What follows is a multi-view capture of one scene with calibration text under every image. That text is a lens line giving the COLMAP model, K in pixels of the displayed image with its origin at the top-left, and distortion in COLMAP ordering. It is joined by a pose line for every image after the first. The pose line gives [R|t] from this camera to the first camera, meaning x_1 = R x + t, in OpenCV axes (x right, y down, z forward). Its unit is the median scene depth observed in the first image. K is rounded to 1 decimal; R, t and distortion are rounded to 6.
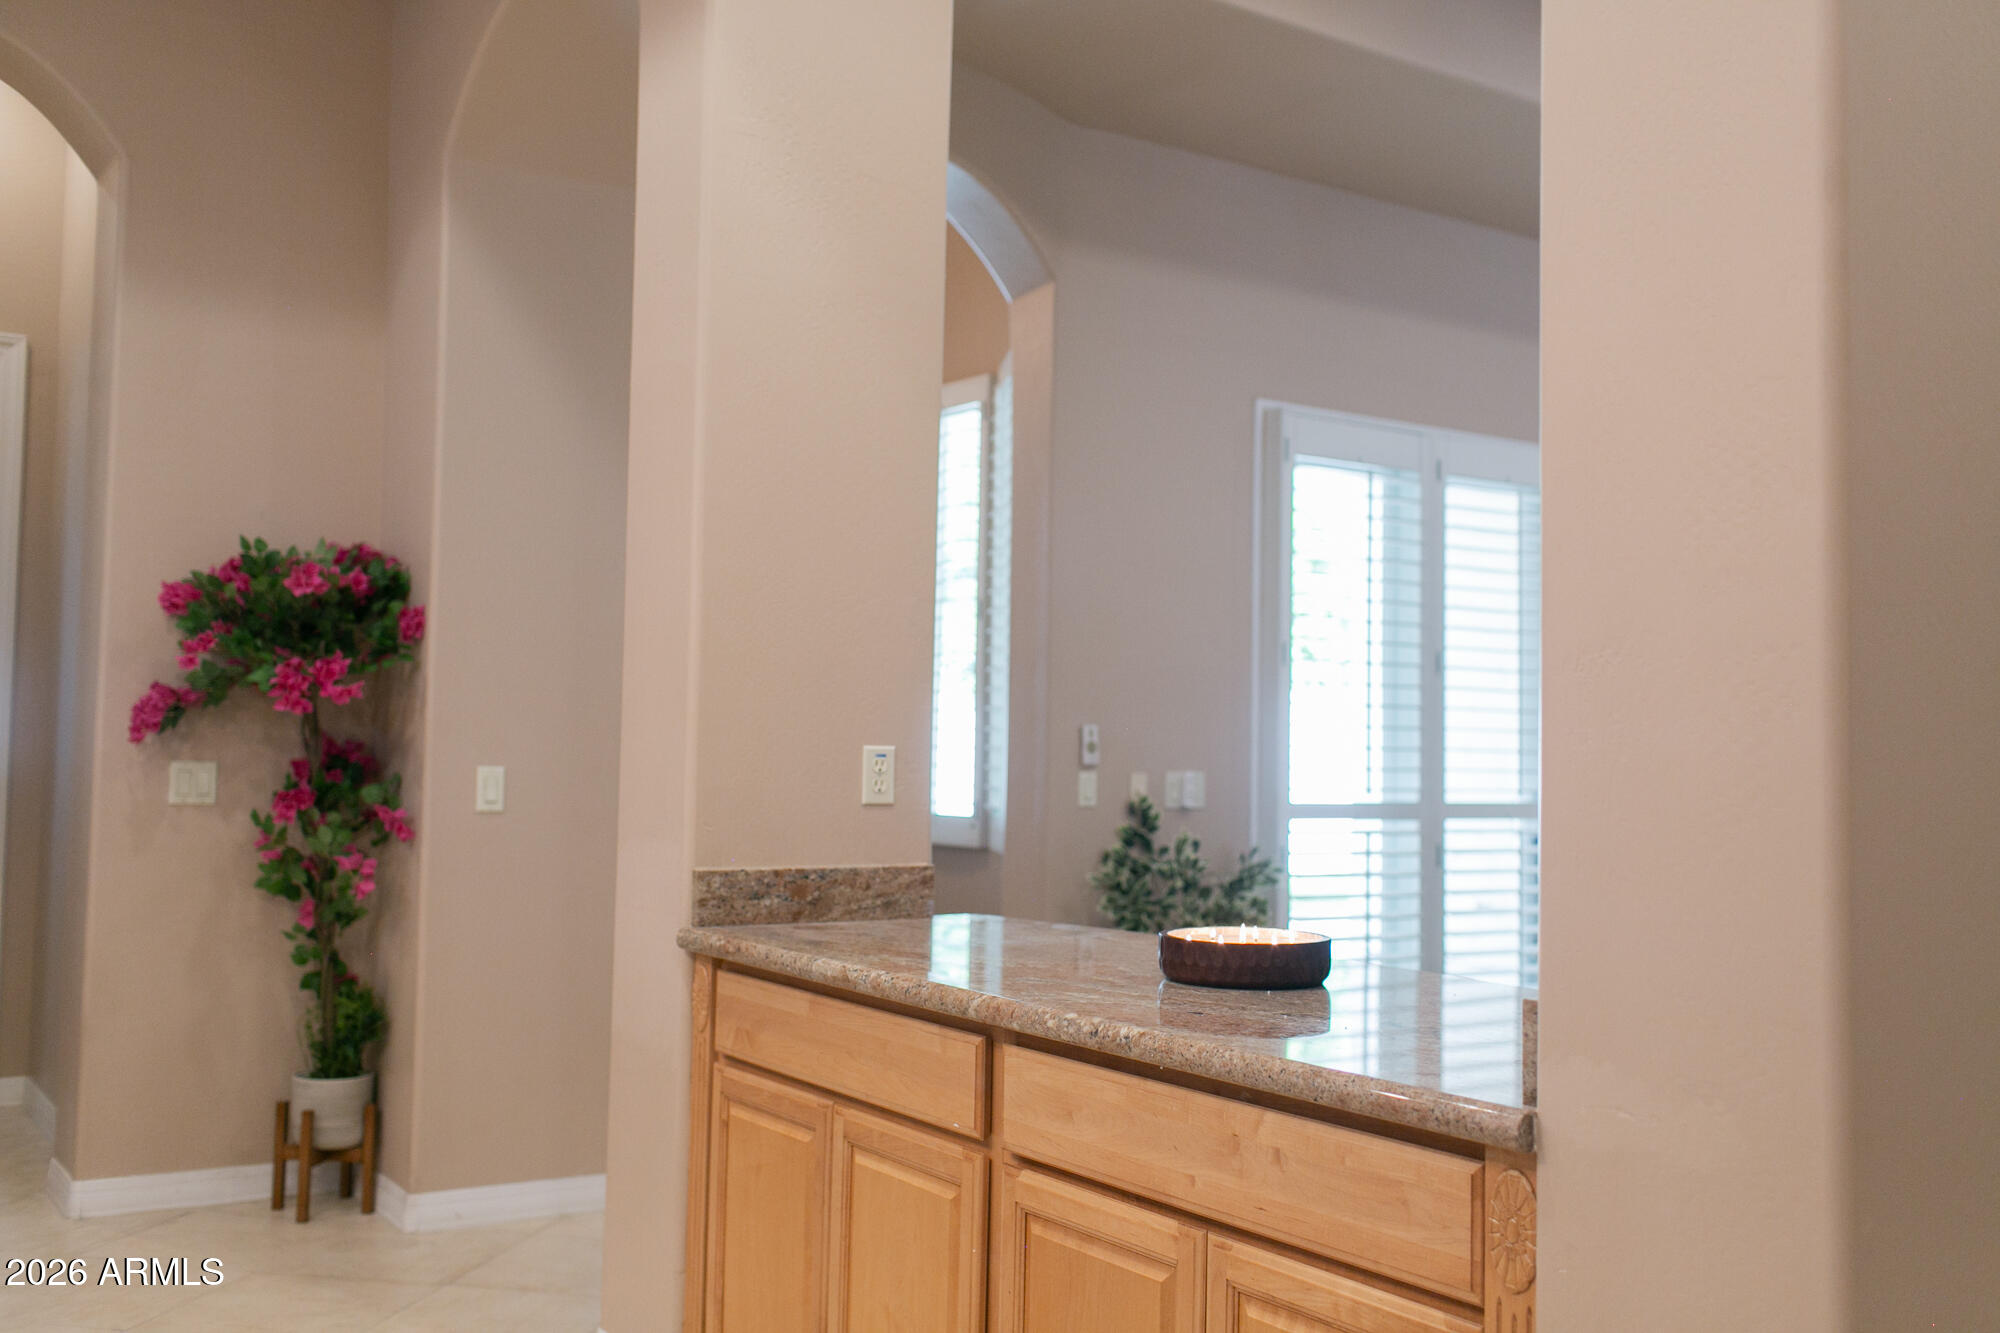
lens RADIAL K [[1884.9, 0, 1000.0], [0, 1884.9, 666.5], [0, 0, 1]] dist [0.001287, 0.005168]
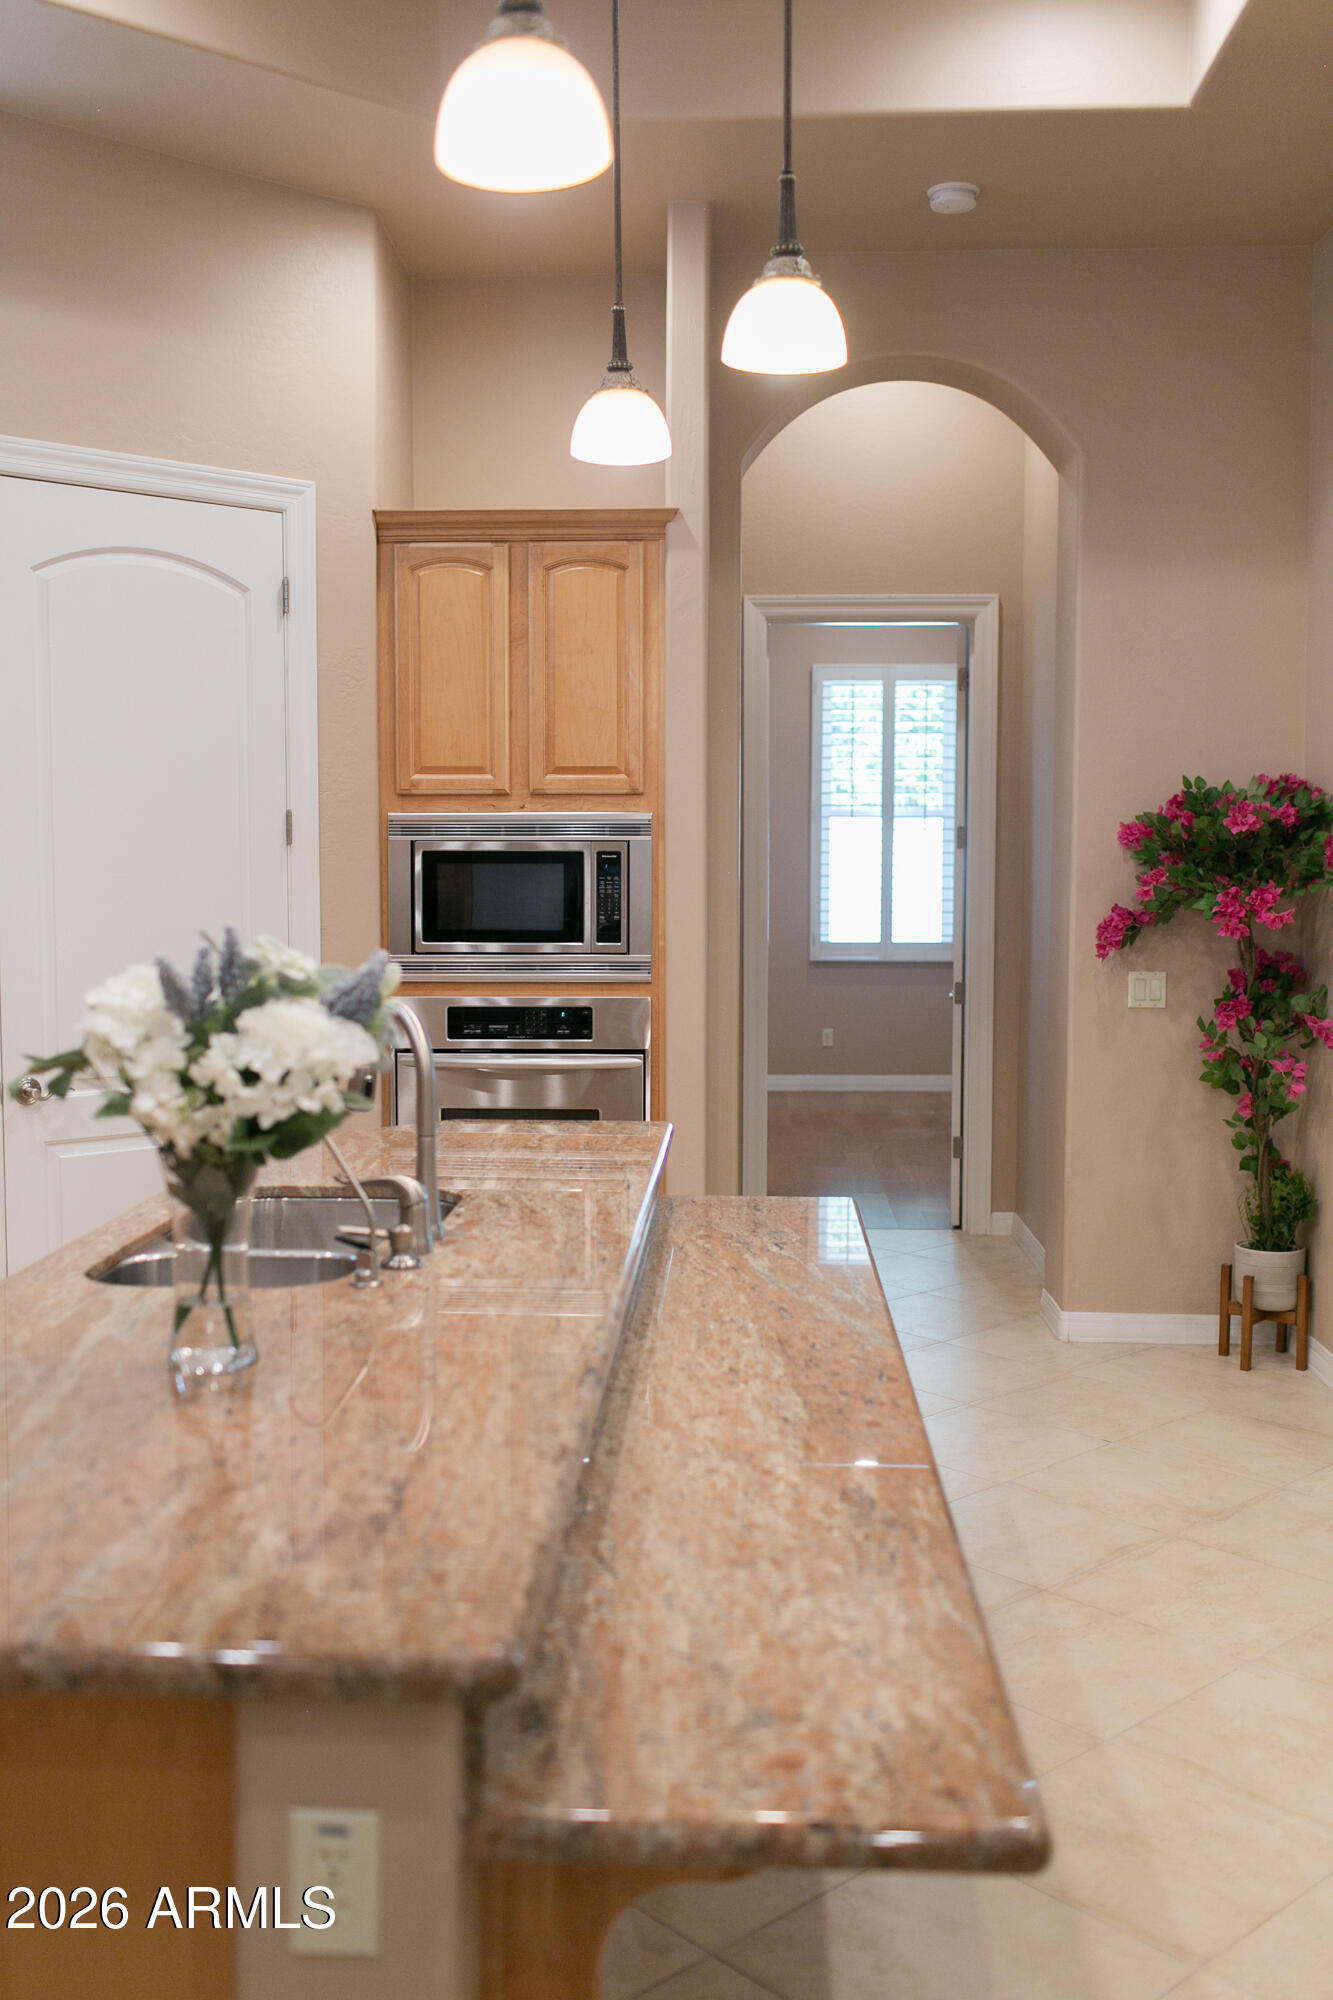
lens RADIAL K [[1884.9, 0, 666.5], [0, 1884.9, 1000.0], [0, 0, 1]] dist [0.001287, 0.005168]
pose [[0.805659, 0.022584, -0.591949, 0.025206], [0.044224, 0.994191, 0.098120, -0.061124], [0.590727, -0.105230, 0.799980, -0.115856]]
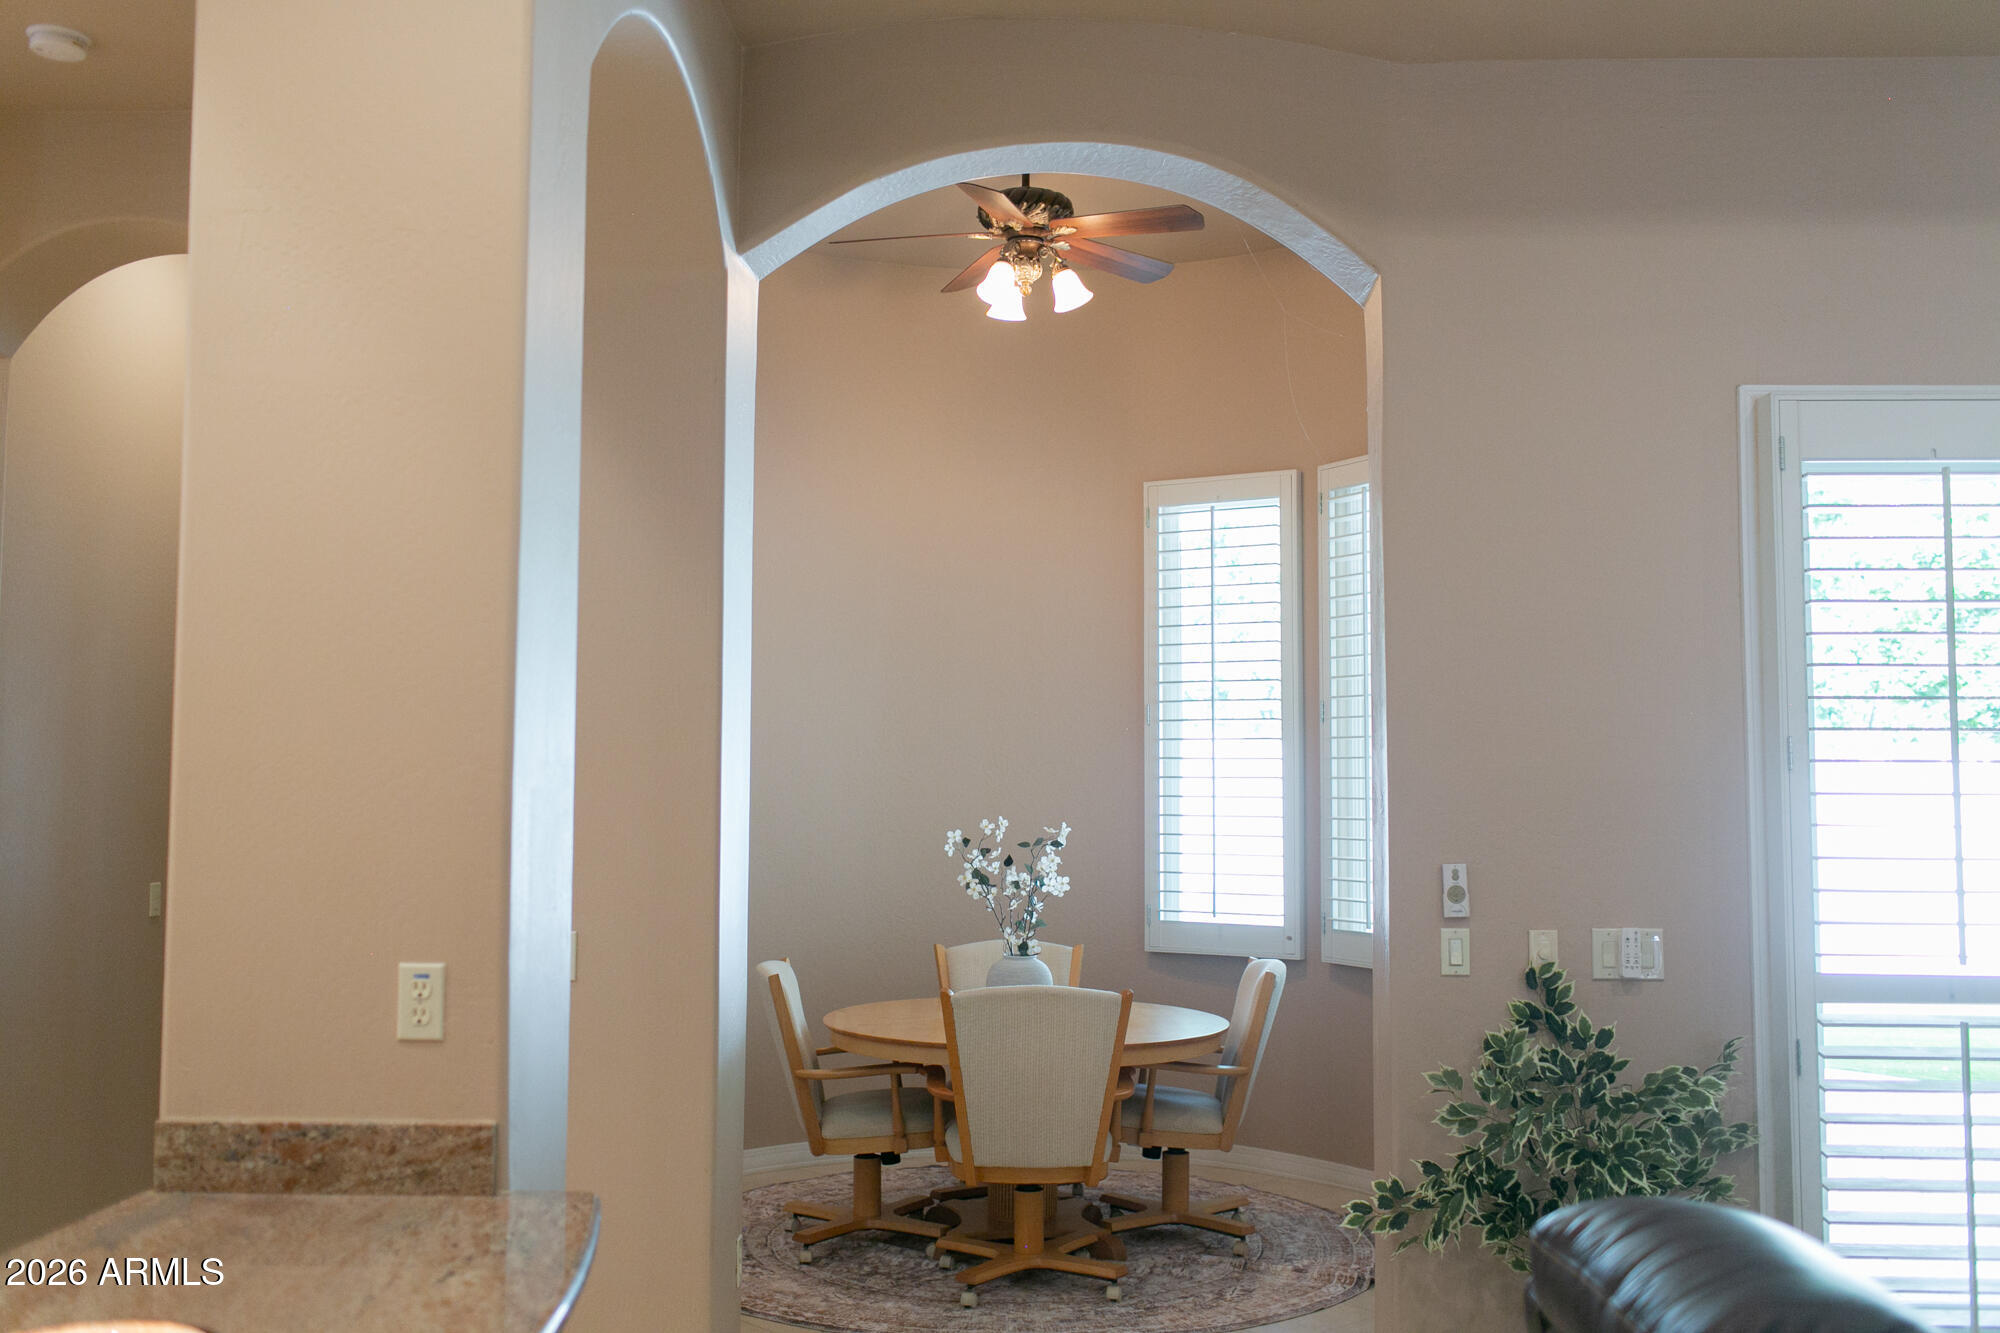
lens RADIAL K [[1860.5, 0, 1000.0], [0, 1860.5, 666.5], [0, 0, 1]] dist [0.004929, 0.010030]
pose [[0.806677, -0.055321, -0.588397, 0.464803], [0.037751, 0.998399, -0.042114, -0.030122], [0.589785, 0.011760, 0.807475, 0.424456]]
